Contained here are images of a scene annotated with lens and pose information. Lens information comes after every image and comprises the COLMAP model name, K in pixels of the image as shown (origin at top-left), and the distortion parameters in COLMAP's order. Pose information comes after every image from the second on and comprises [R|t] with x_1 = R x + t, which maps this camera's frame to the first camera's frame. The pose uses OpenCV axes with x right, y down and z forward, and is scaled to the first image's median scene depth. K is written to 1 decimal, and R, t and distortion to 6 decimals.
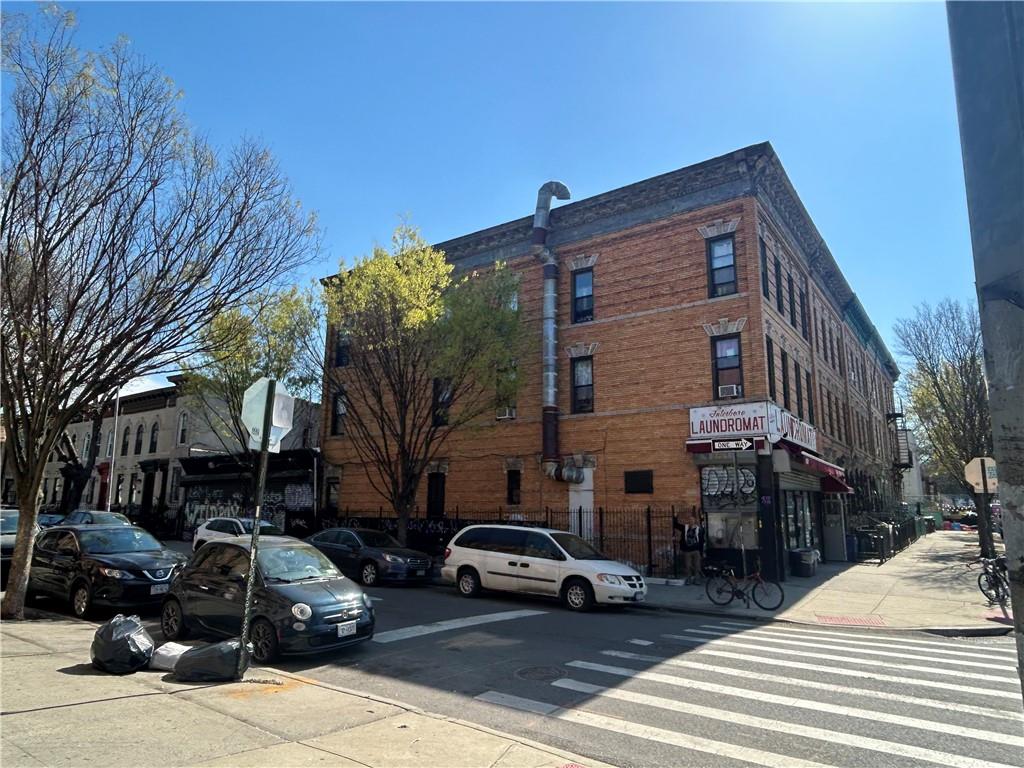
lens RADIAL K [[636.0, 0, 509.9], [0, 636.0, 385.0], [0, 0, 1]] dist [0.007525, -0.001895]
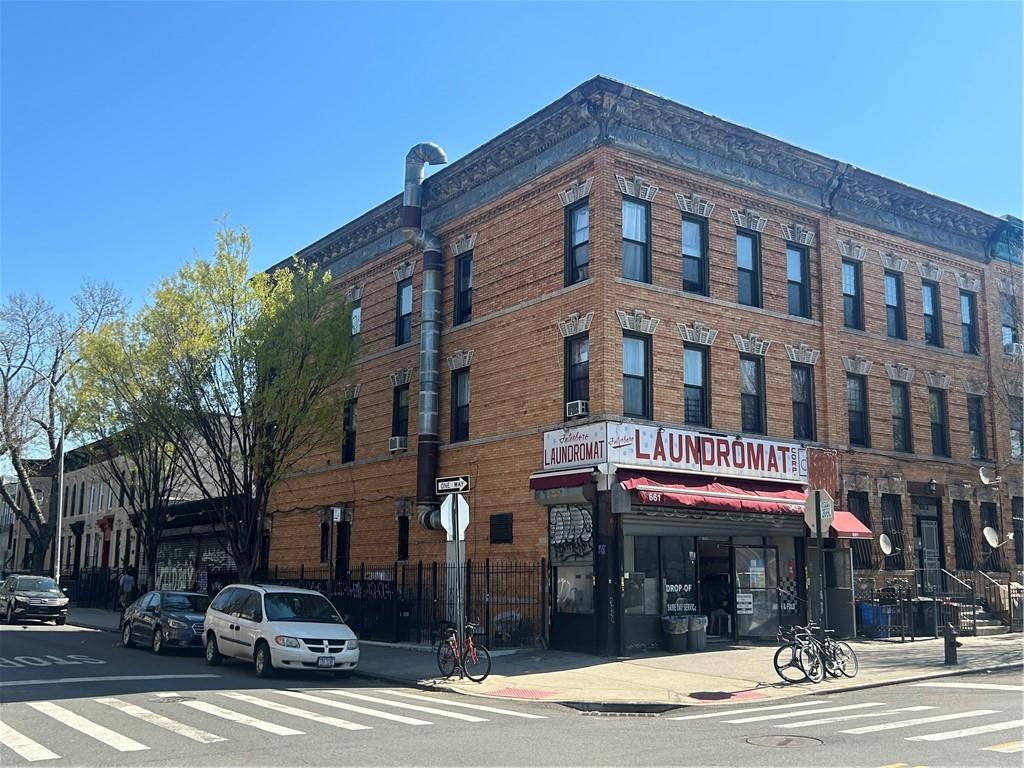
lens RADIAL K [[1034.0, 0, 513.8], [0, 1034.0, 386.1], [0, 0, 1]] dist [0.122988, 0.000000]
pose [[0.944906, -0.066095, -0.320601, 0.602936], [0.071800, 0.997401, 0.005993, -0.027295], [0.319371, -0.028682, 0.947196, -0.187016]]
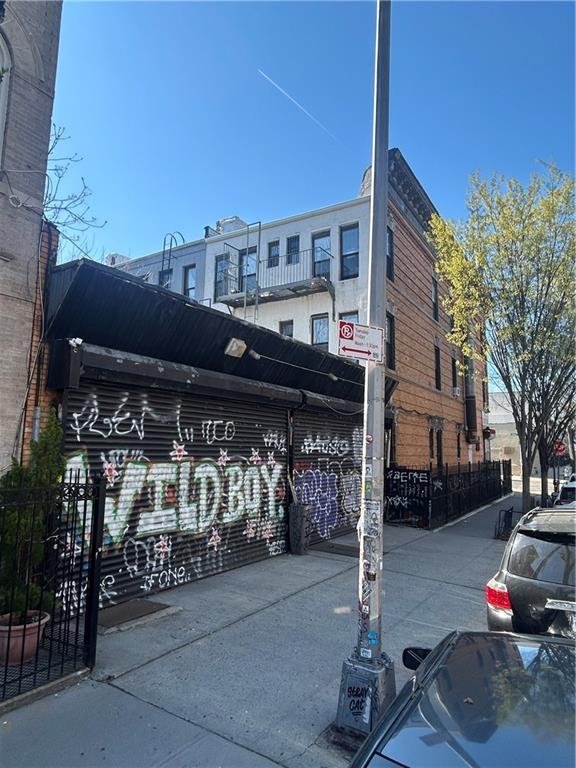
lens RADIAL K [[477.0, 0, 289.0], [0, 477.0, 379.6], [0, 0, 1]] dist [0.007525, -0.001895]
pose [[-0.048806, 0.124724, 0.990990, -1.124381], [-0.230109, 0.964079, -0.132669, 0.265666], [-0.971940, -0.234511, -0.018353, 1.524282]]
